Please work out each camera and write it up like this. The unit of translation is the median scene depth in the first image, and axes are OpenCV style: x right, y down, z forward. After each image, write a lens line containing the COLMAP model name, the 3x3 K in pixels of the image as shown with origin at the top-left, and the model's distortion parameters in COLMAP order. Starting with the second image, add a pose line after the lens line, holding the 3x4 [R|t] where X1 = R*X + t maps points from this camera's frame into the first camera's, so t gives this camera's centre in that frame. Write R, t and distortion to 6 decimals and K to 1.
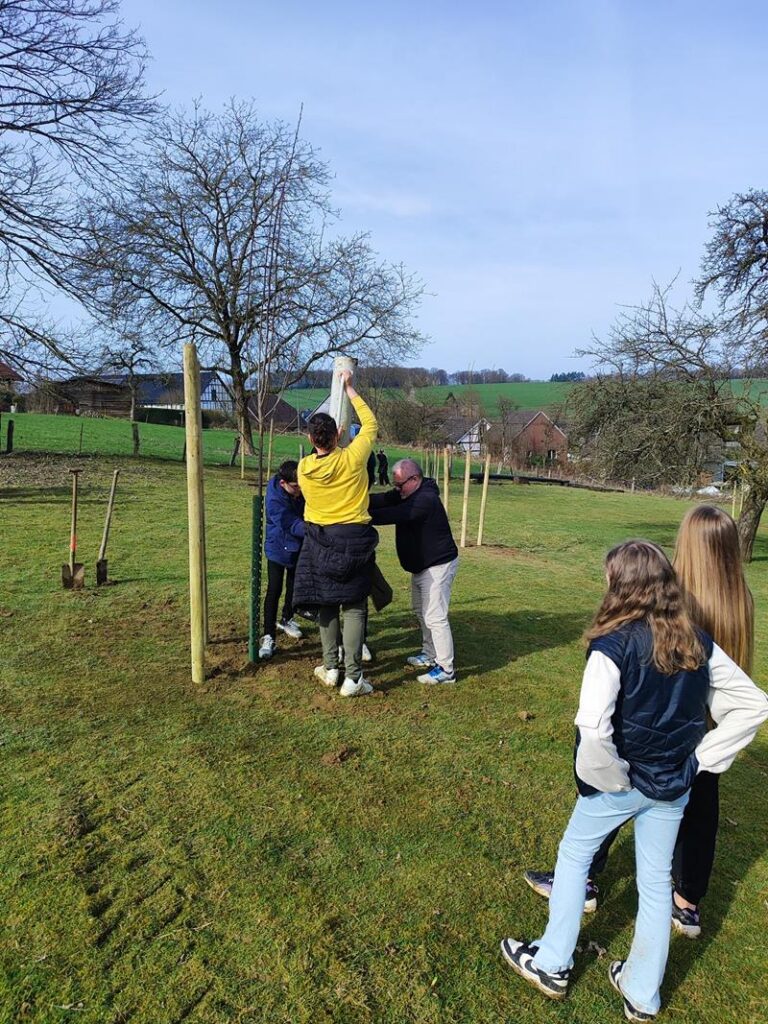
lens RADIAL K [[820.8, 0, 382.1], [0, 820.8, 512.4], [0, 0, 1]] dist [0.001010, -0.005166]
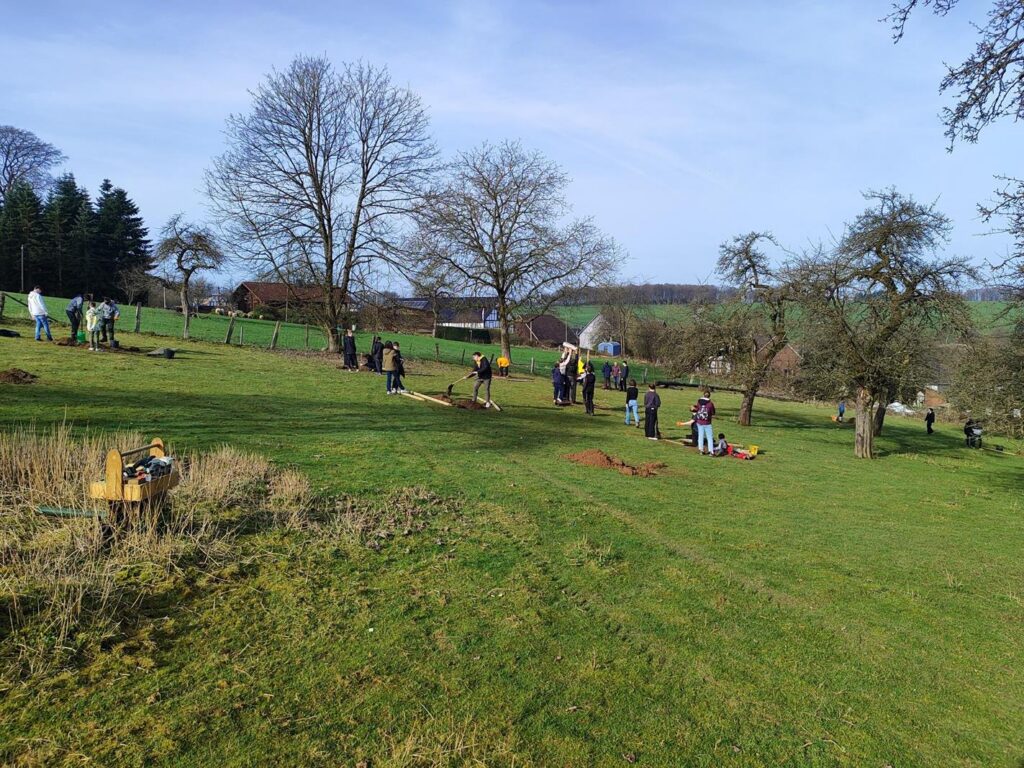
lens RADIAL K [[820.8, 0, 512.8], [0, 820.8, 383.0], [0, 0, 1]] dist [0.001010, -0.005166]
pose [[0.980808, 0.033492, -0.192079, 0.134823], [-0.043920, 0.997769, -0.050289, 0.041109], [0.189966, 0.057760, 0.980090, -0.466655]]
